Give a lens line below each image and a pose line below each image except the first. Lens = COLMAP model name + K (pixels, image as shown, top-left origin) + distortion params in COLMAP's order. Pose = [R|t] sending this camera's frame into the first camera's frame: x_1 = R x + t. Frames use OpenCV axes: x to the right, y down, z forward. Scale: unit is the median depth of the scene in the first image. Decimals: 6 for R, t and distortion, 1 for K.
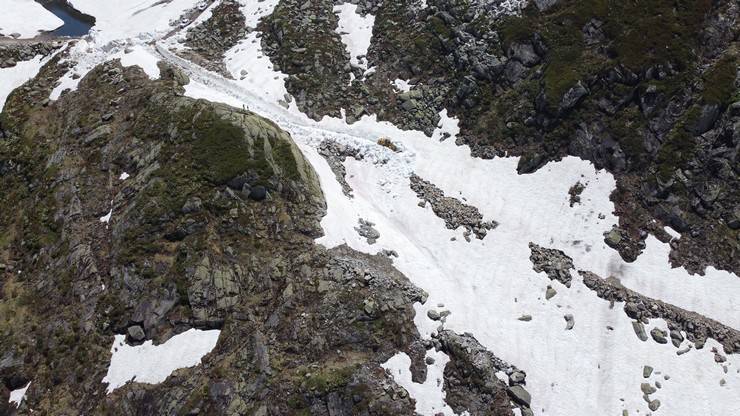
lens RADIAL K [[509.7, 0, 370.0], [0, 509.7, 208.0], [0, 0, 1]] dist [0.051581, -0.076442]
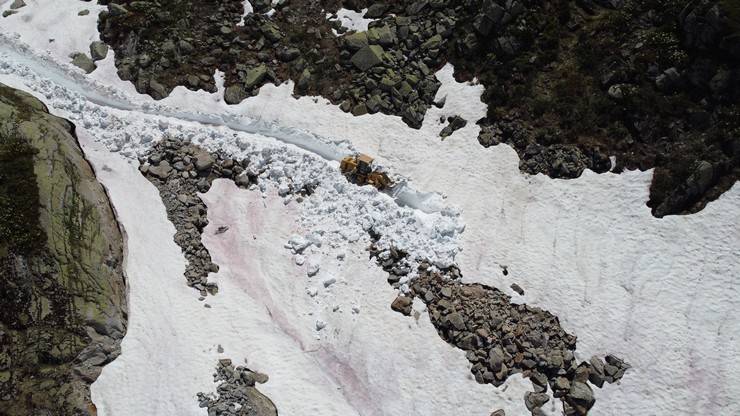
lens RADIAL K [[509.7, 0, 370.0], [0, 509.7, 208.0], [0, 0, 1]] dist [0.051581, -0.076442]
pose [[0.998966, -0.025676, 0.037510, 0.061450], [0.026740, 0.999246, -0.028145, -0.062177], [-0.036759, 0.029119, 0.998900, 0.582217]]
